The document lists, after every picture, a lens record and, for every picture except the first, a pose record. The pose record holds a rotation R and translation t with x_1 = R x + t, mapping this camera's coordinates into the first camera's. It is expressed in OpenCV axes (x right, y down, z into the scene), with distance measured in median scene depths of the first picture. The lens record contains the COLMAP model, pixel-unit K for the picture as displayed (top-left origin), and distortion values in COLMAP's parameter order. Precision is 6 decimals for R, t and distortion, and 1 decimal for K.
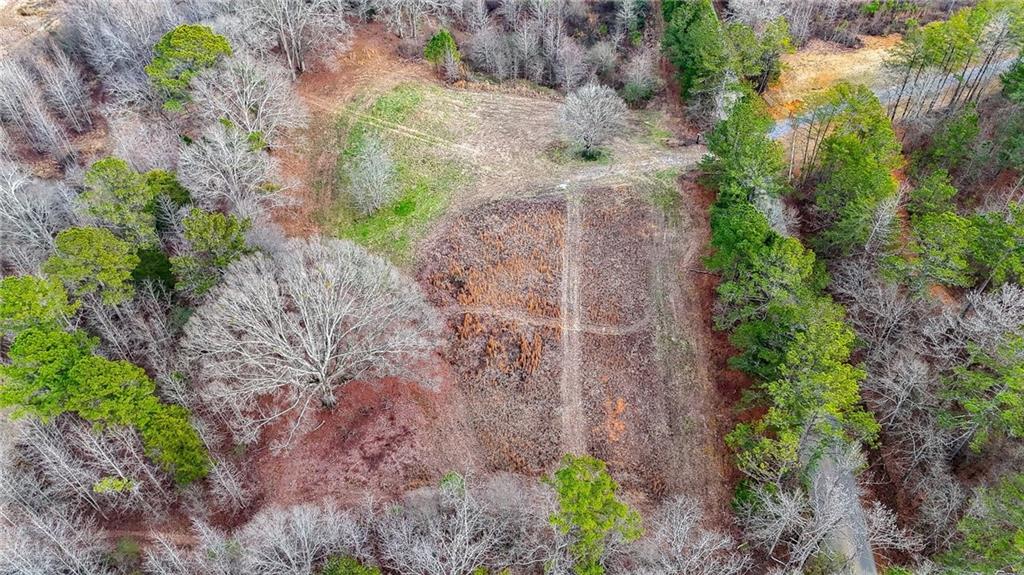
lens RADIAL K [[731.2, 0, 514.4], [0, 731.2, 304.6], [0, 0, 1]] dist [0.069894, -0.057121]
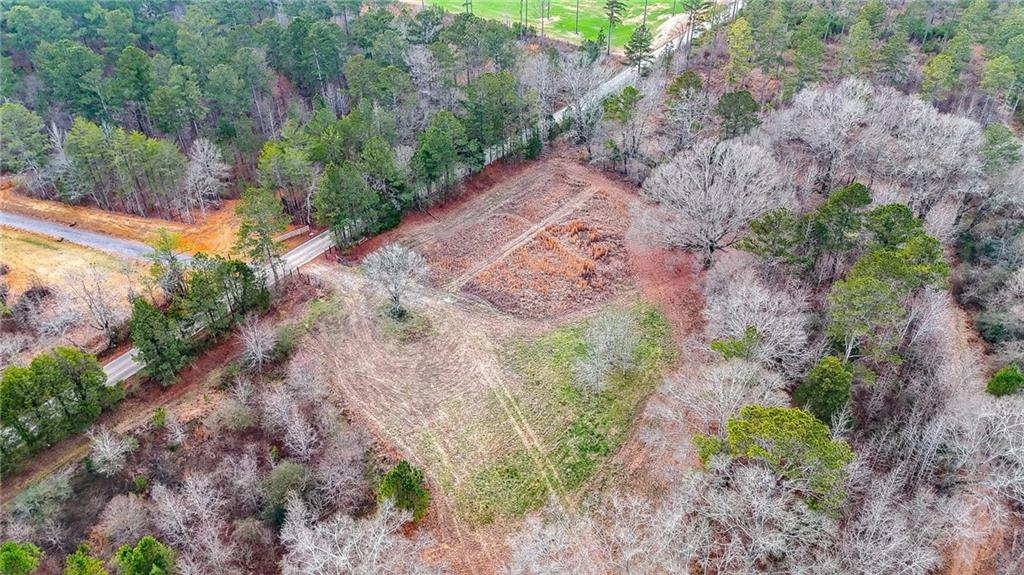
lens RADIAL K [[731.2, 0, 514.4], [0, 731.2, 304.6], [0, 0, 1]] dist [0.069894, -0.057121]
pose [[-0.834813, -0.325541, 0.443970, -0.517429], [0.419959, 0.144888, 0.895903, -1.137712], [-0.355979, 0.934361, 0.015760, 1.014622]]
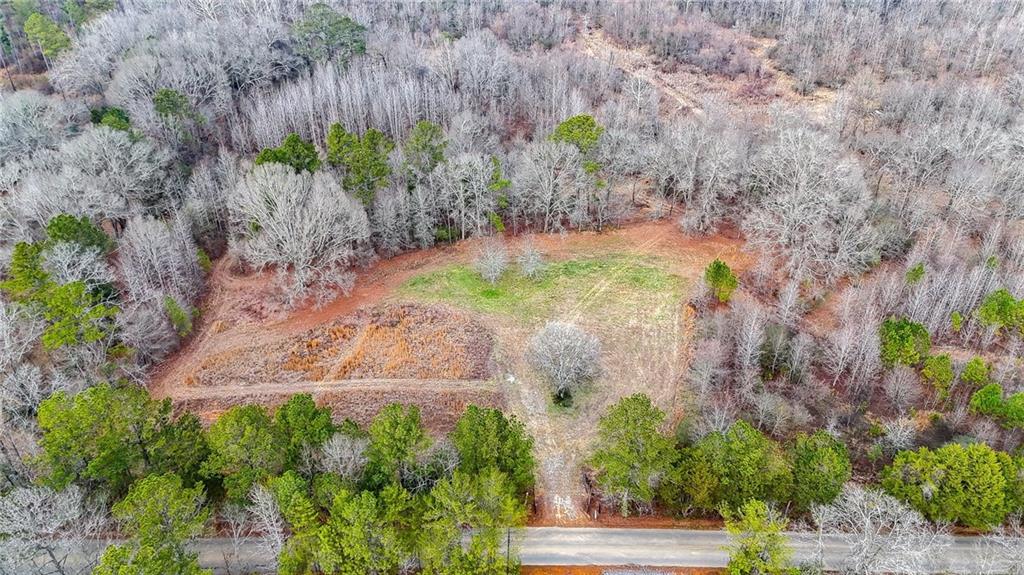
lens RADIAL K [[731.2, 0, 514.4], [0, 731.2, 304.6], [0, 0, 1]] dist [0.069894, -0.057121]
pose [[0.021117, 0.593416, -0.804619, 0.825803], [-0.742902, 0.547897, 0.384584, -0.622511], [0.669067, 0.589632, 0.452421, 0.545472]]
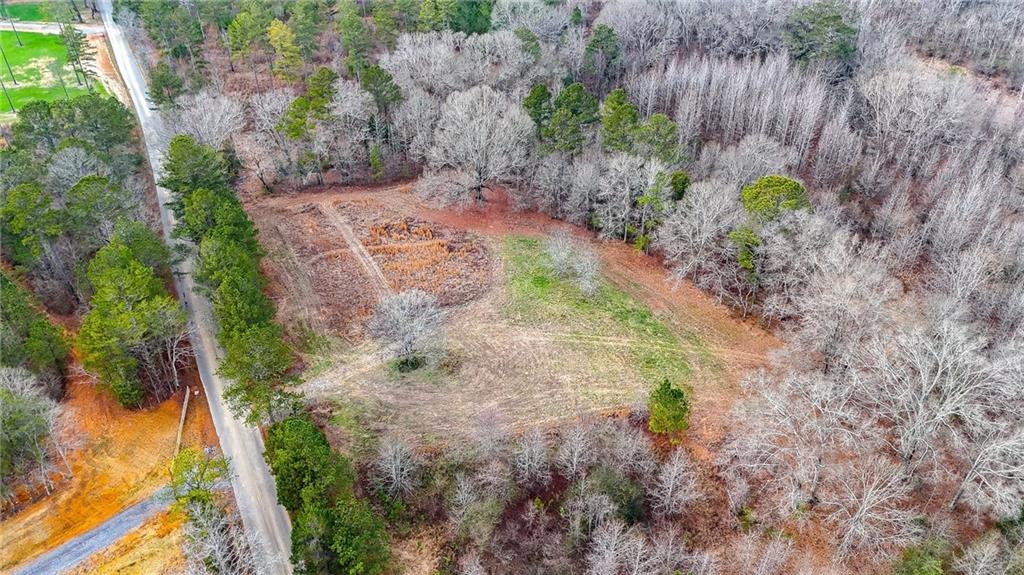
lens RADIAL K [[731.2, 0, 514.4], [0, 731.2, 304.6], [0, 0, 1]] dist [0.069894, -0.057121]
pose [[-0.869586, 0.309245, -0.384950, 0.351887], [-0.359356, 0.138326, 0.922892, -1.223448], [0.338648, 0.940868, -0.009157, 1.086454]]
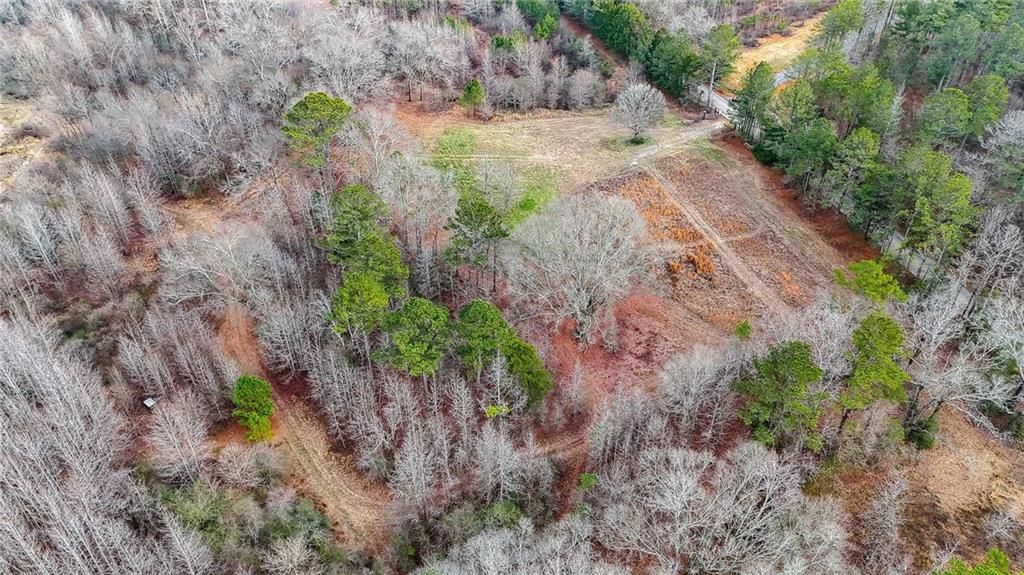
lens RADIAL K [[731.2, 0, 514.4], [0, 731.2, 304.6], [0, 0, 1]] dist [0.069894, -0.057121]
pose [[0.924246, -0.244137, 0.293540, -0.594933], [0.284534, 0.953095, -0.103202, 0.152866], [-0.254576, 0.178907, 0.950360, -0.120225]]
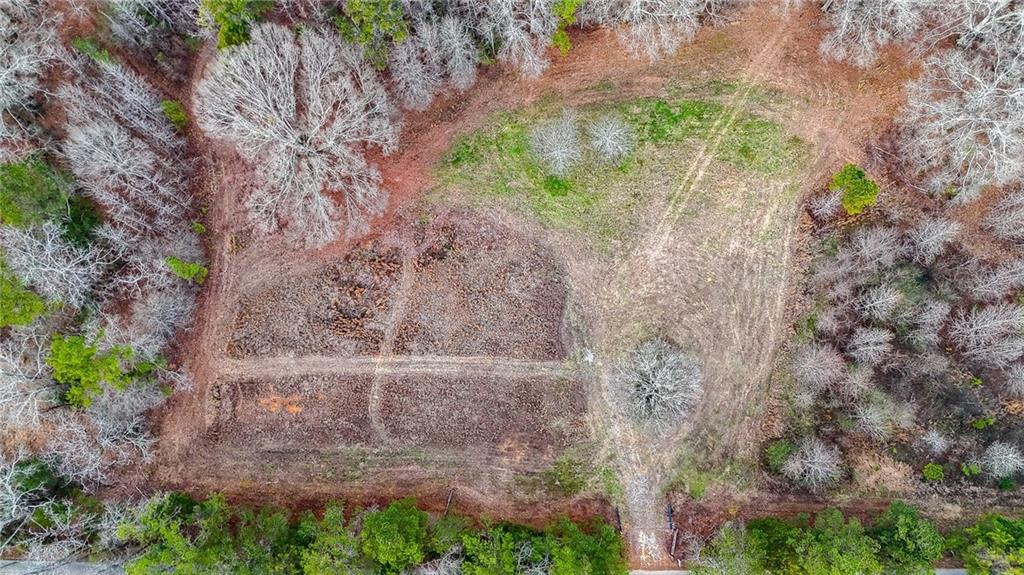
lens RADIAL K [[731.2, 0, 514.4], [0, 731.2, 304.6], [0, 0, 1]] dist [0.069894, -0.057121]
pose [[0.037930, 0.989083, -0.142395, 0.131502], [-0.728297, 0.124931, 0.673777, -0.725126], [0.684211, 0.078150, 0.725084, 0.333880]]
